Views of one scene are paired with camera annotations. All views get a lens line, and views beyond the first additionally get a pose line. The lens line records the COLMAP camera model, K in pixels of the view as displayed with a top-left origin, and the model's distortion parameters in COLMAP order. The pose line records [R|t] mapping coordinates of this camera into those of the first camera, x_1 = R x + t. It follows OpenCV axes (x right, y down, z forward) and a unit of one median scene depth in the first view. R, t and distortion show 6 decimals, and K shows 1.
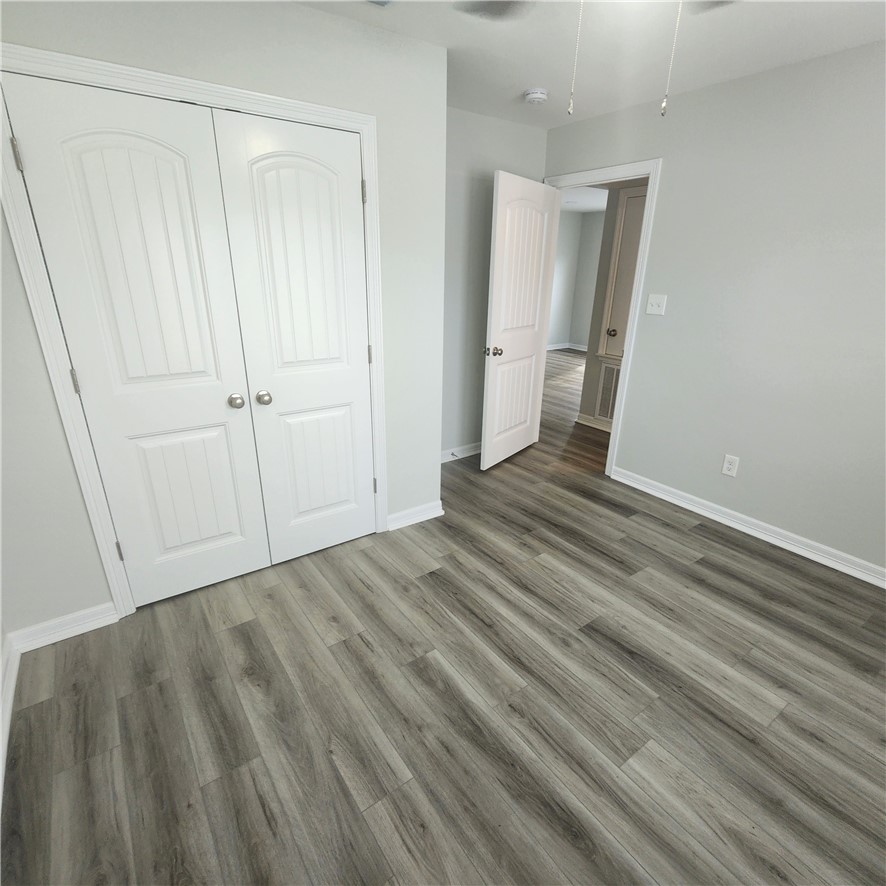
lens RADIAL K [[492.1, 0, 444.2], [0, 492.1, 454.8], [0, 0, 1]] dist [-0.002897, -0.000794]
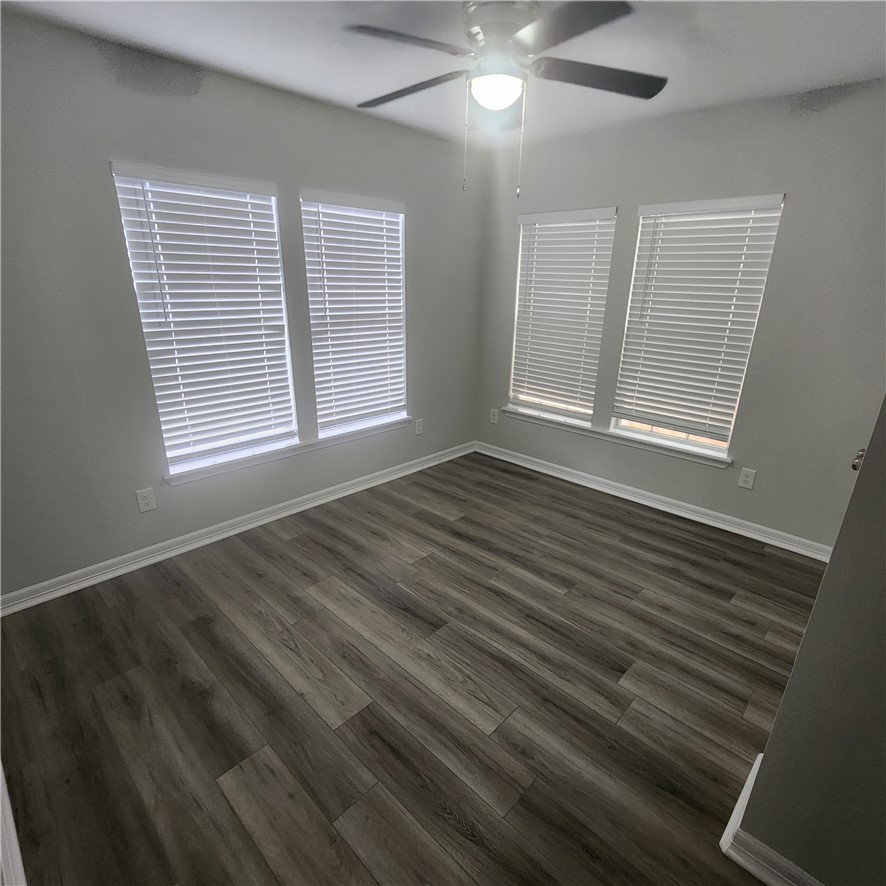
lens RADIAL K [[461.0, 0, 466.6], [0, 461.0, 444.1], [0, 0, 1]] dist [-0.000328, 0.000113]
pose [[-0.976043, 0.043100, -0.213267, 0.422299], [-0.106590, 0.759792, 0.641369, -0.568431], [0.189681, 0.648736, -0.736996, 1.467725]]
